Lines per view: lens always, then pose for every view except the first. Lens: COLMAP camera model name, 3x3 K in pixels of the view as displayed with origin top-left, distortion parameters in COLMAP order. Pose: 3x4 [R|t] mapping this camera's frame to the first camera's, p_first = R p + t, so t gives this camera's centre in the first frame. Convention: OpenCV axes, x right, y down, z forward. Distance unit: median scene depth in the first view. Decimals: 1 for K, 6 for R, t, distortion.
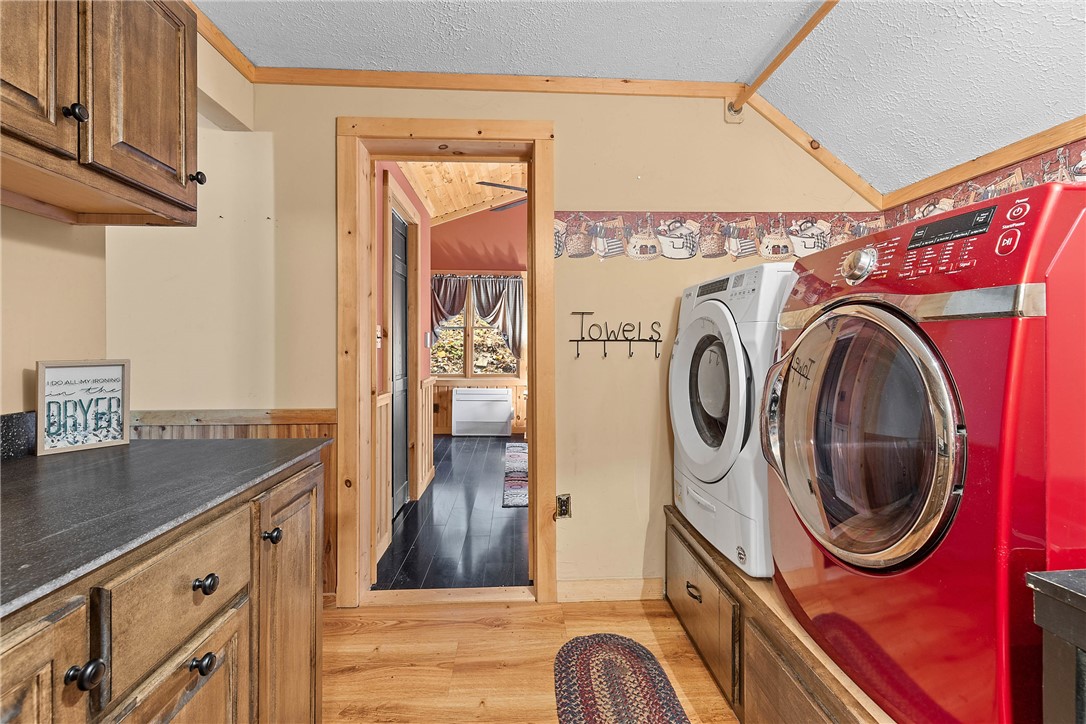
lens RADIAL K [[489.0, 0, 536.6], [0, 489.0, 350.6], [0, 0, 1]] dist [0.004783, 0.000625]
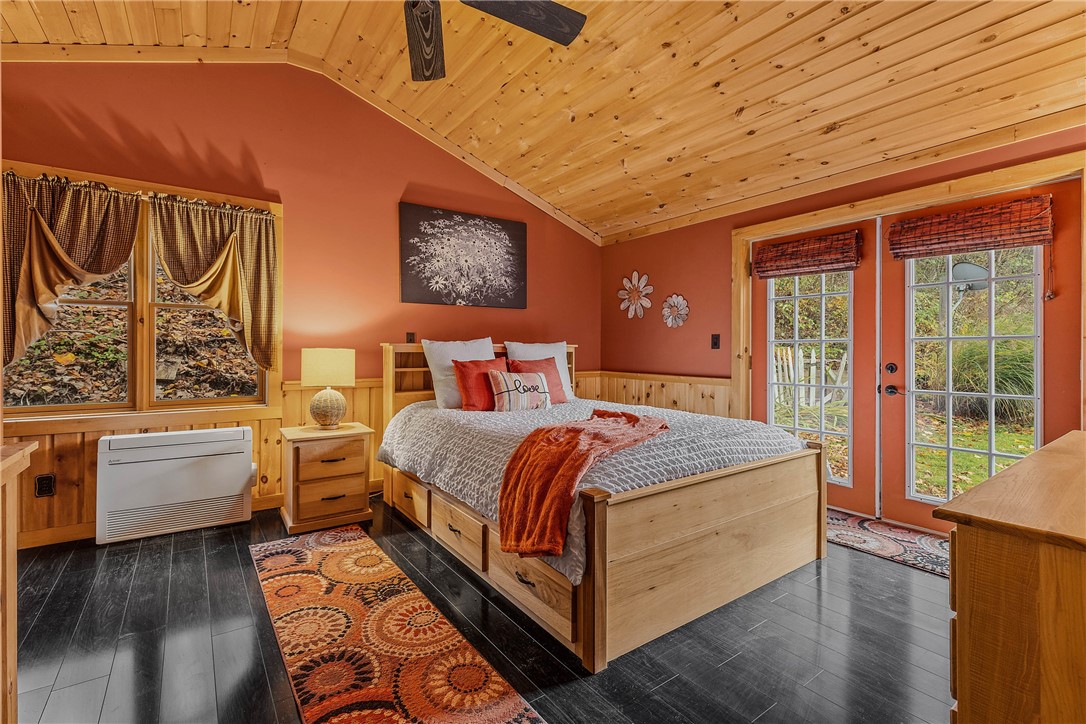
lens RADIAL K [[489.0, 0, 543.1], [0, 489.0, 353.1], [0, 0, 1]] dist [0.004783, 0.000625]
pose [[0.839004, -0.001642, 0.544122, -0.073287], [-0.000513, 0.999993, 0.003809, -0.001695], [-0.544125, -0.003475, 0.838997, 0.397856]]
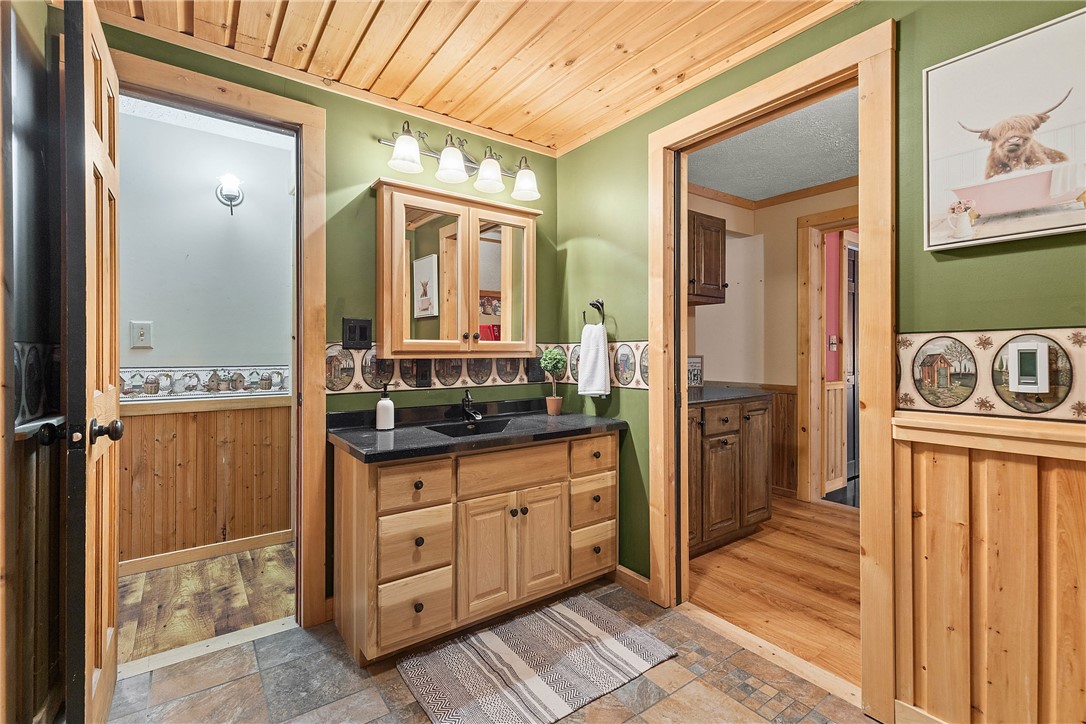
lens RADIAL K [[489.0, 0, 538.1], [0, 489.0, 352.6], [0, 0, 1]] dist [0.004783, 0.000625]
pose [[0.551825, -0.000108, -0.833960, 0.496427], [-0.001125, 0.999999, -0.000874, 0.003427], [0.833959, 0.001421, 0.551825, -0.676521]]
